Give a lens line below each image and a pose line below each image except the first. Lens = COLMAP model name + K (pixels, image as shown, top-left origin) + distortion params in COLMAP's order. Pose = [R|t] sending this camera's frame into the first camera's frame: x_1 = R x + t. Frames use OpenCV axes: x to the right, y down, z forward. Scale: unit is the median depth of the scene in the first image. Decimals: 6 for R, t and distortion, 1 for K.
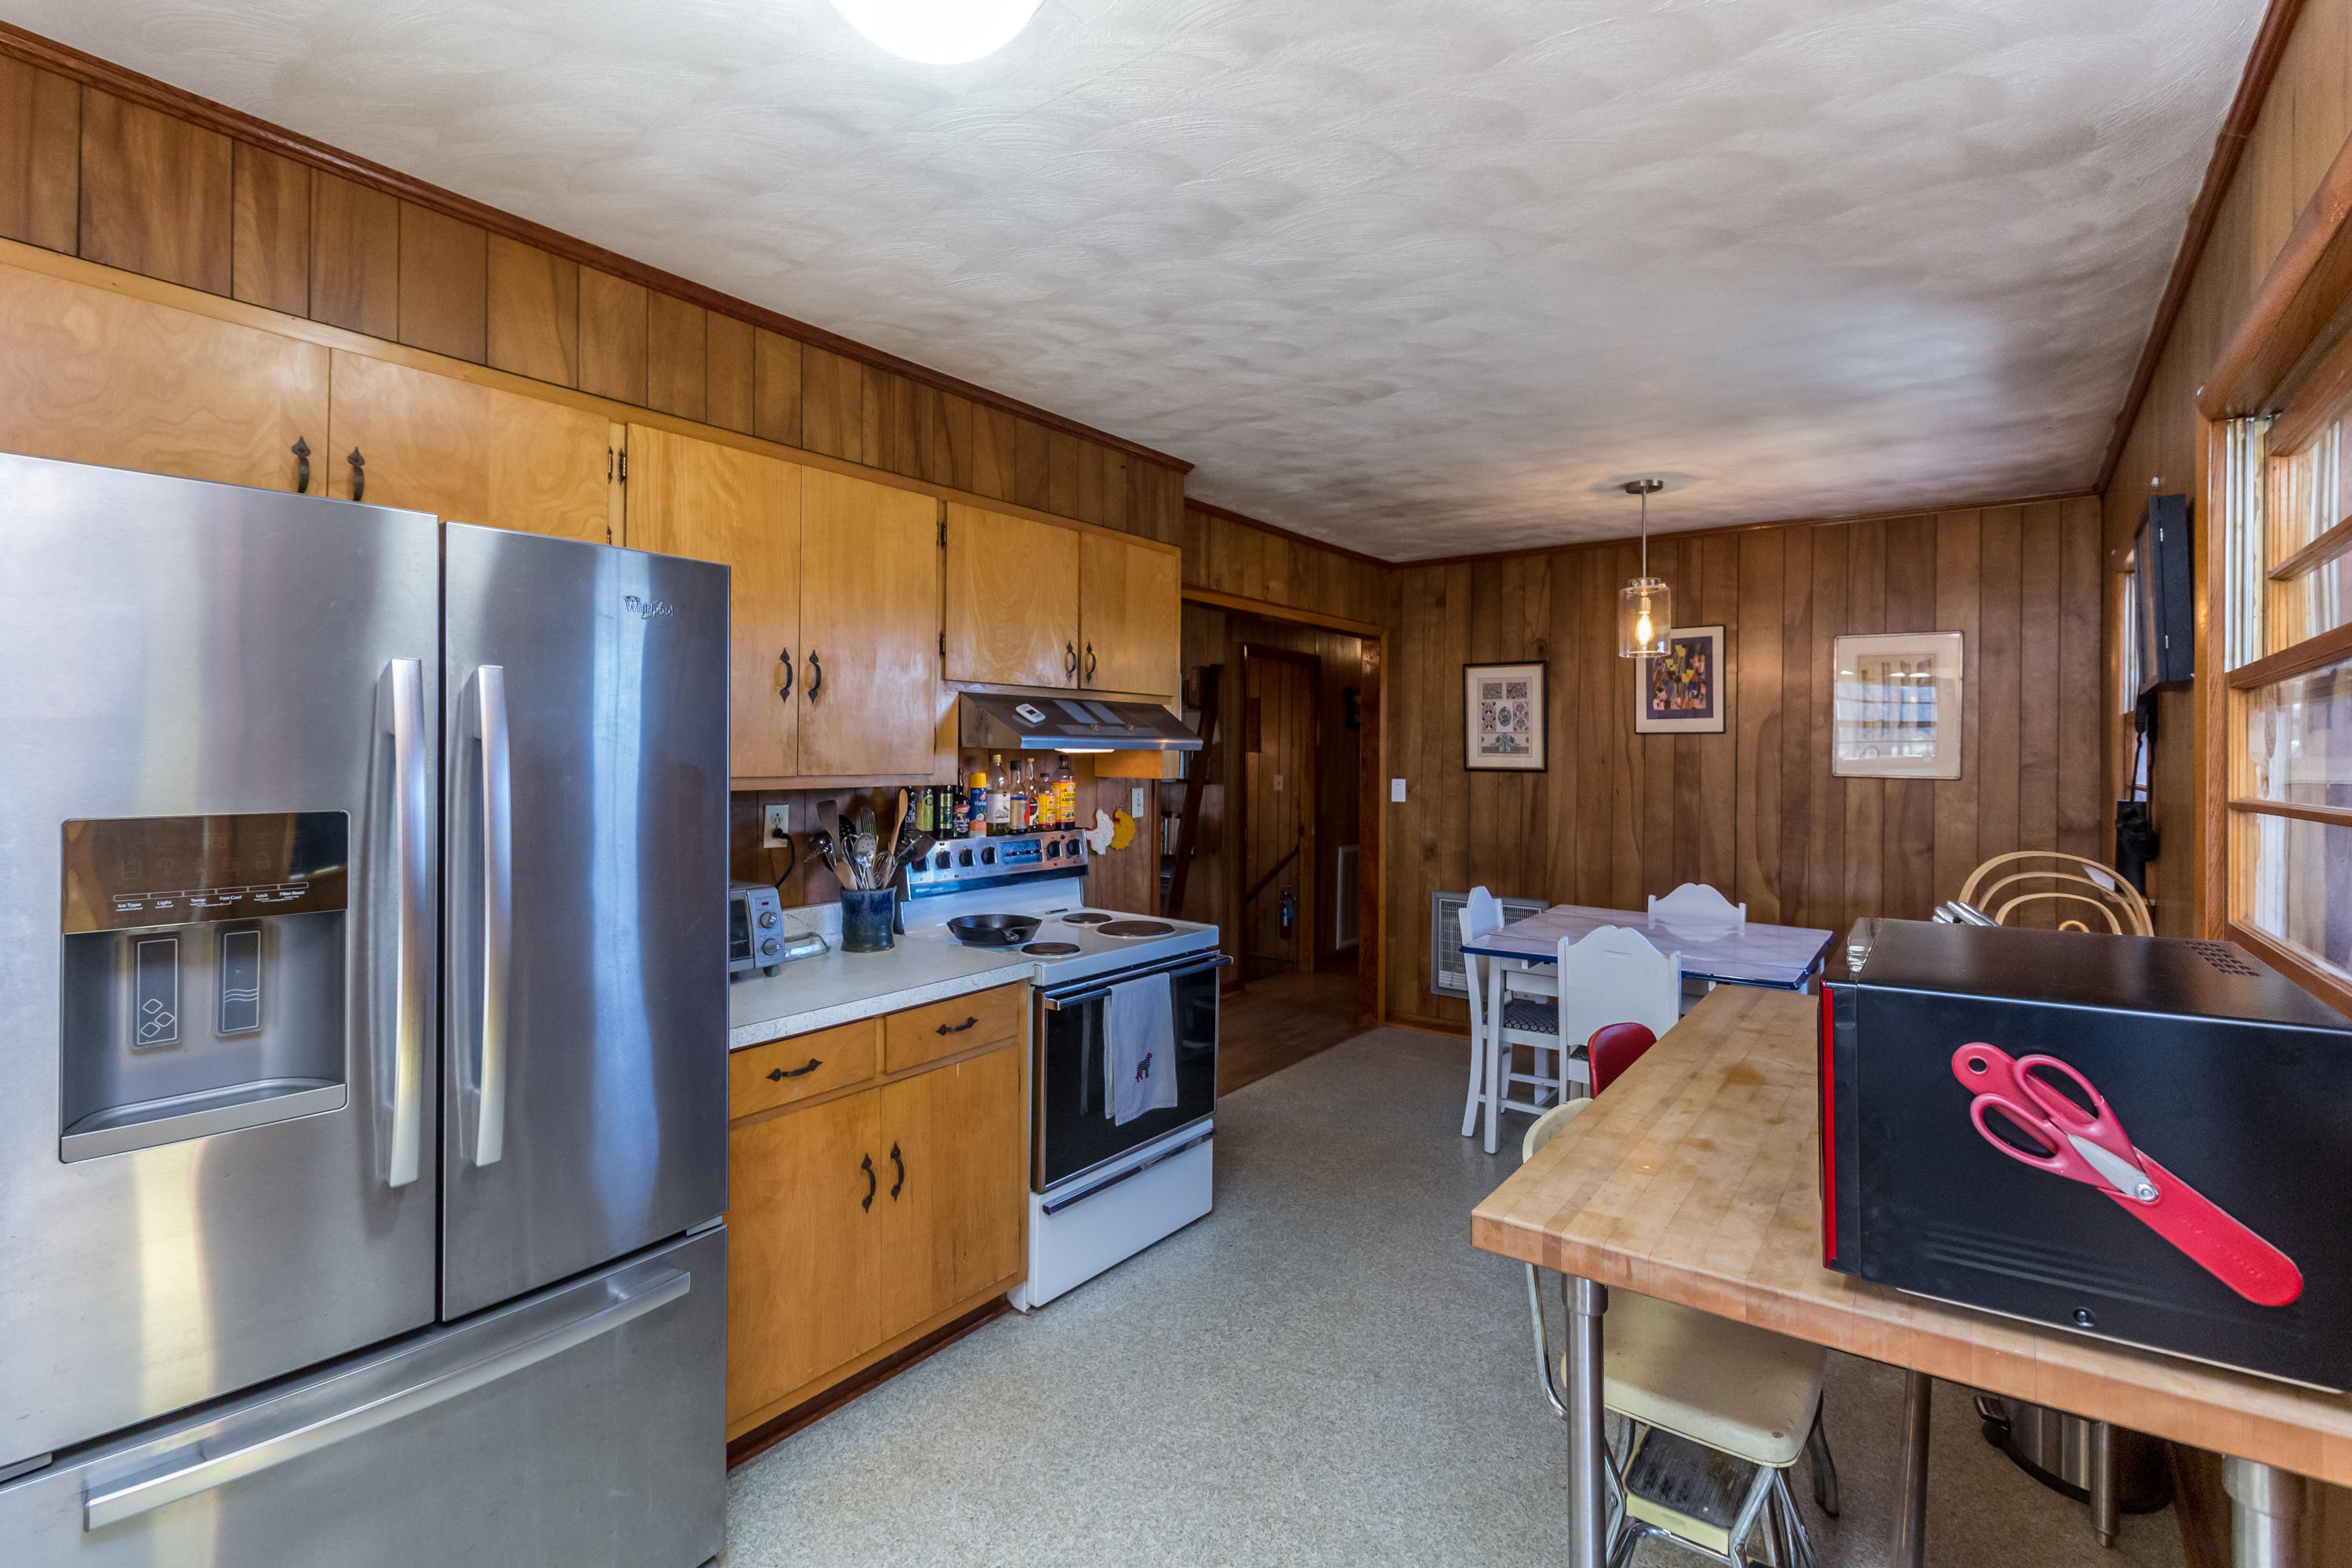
lens RADIAL K [[1092.1, 0, 1171.2], [0, 1092.1, 758.7], [0, 0, 1]] dist [0.000585, 0.000391]
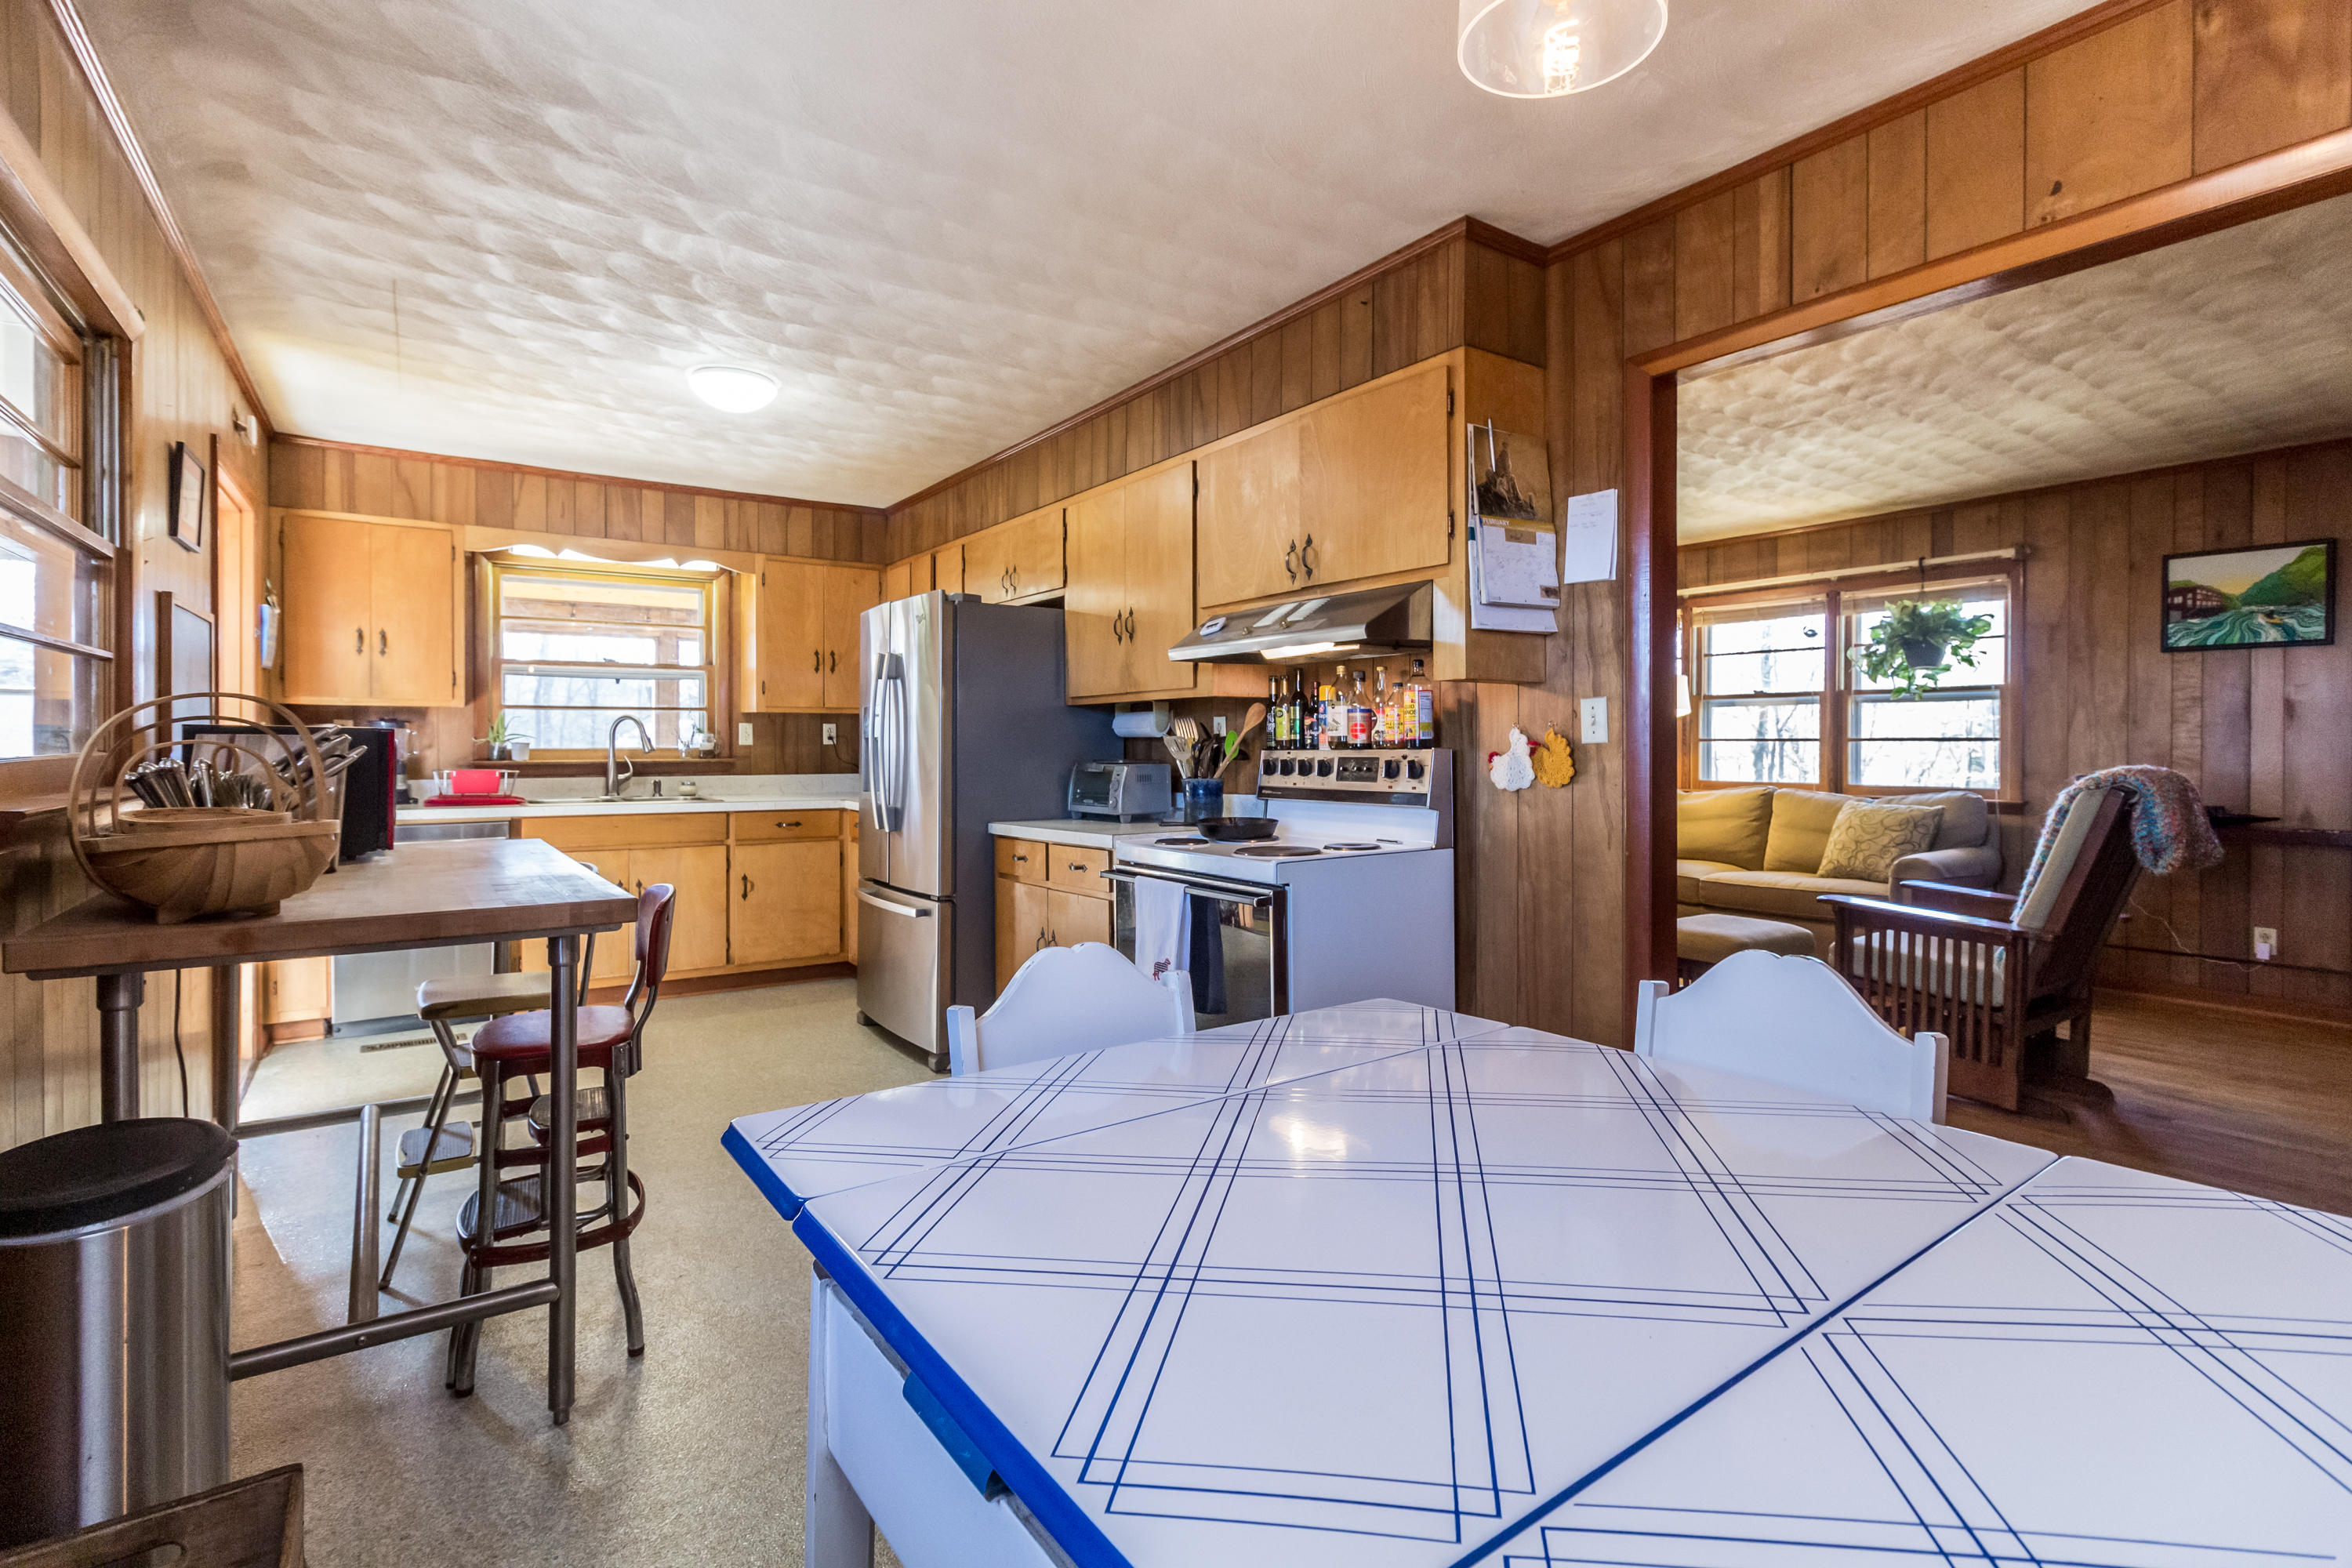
lens RADIAL K [[1092.1, 0, 1171.2], [0, 1092.1, 758.7], [0, 0, 1]] dist [0.000585, 0.000391]
pose [[-0.323567, 0.005786, -0.946188, 0.810181], [-0.004675, 0.999959, 0.007714, 0.072323], [0.946194, 0.006919, -0.323527, 1.178965]]
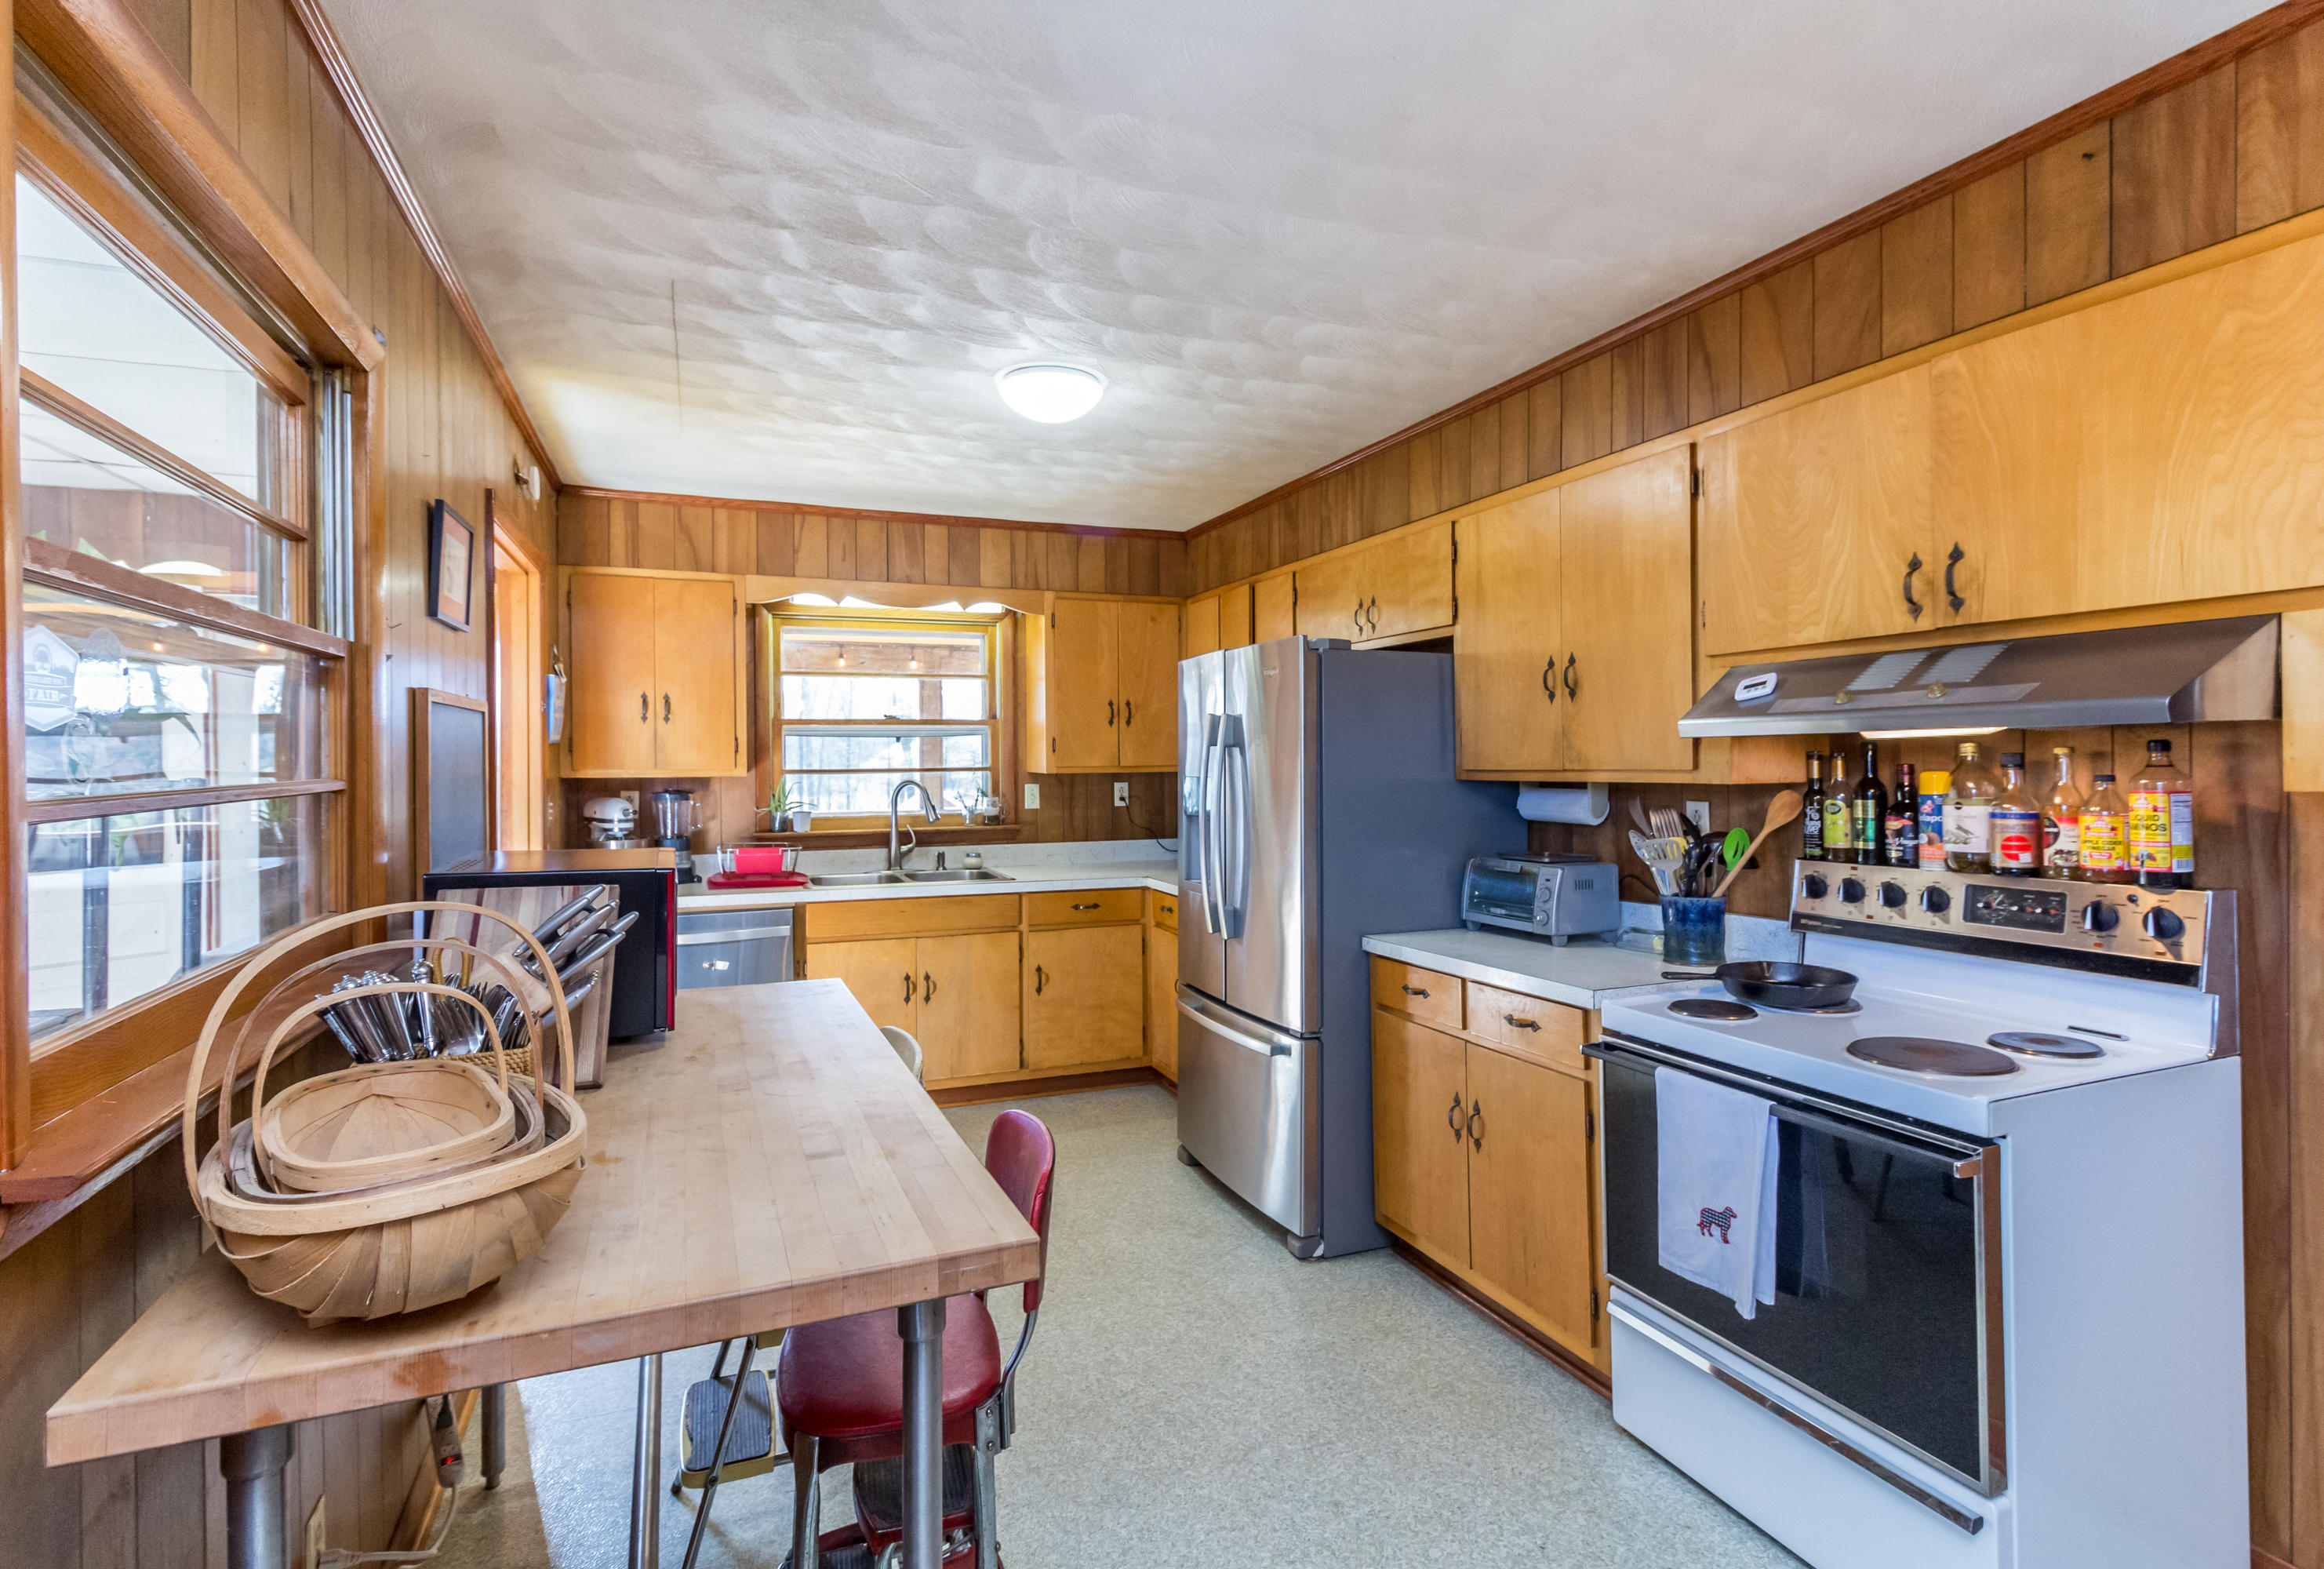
lens RADIAL K [[1138.5, 0, 1162.0], [0, 1138.5, 784.5], [0, 0, 1]] dist [0.000725, 0.000531]
pose [[-0.521148, 0.011129, -0.853394, 0.641803], [0.001556, 0.999926, 0.012090, 0.011369], [0.853465, 0.004973, -0.521127, 0.950975]]
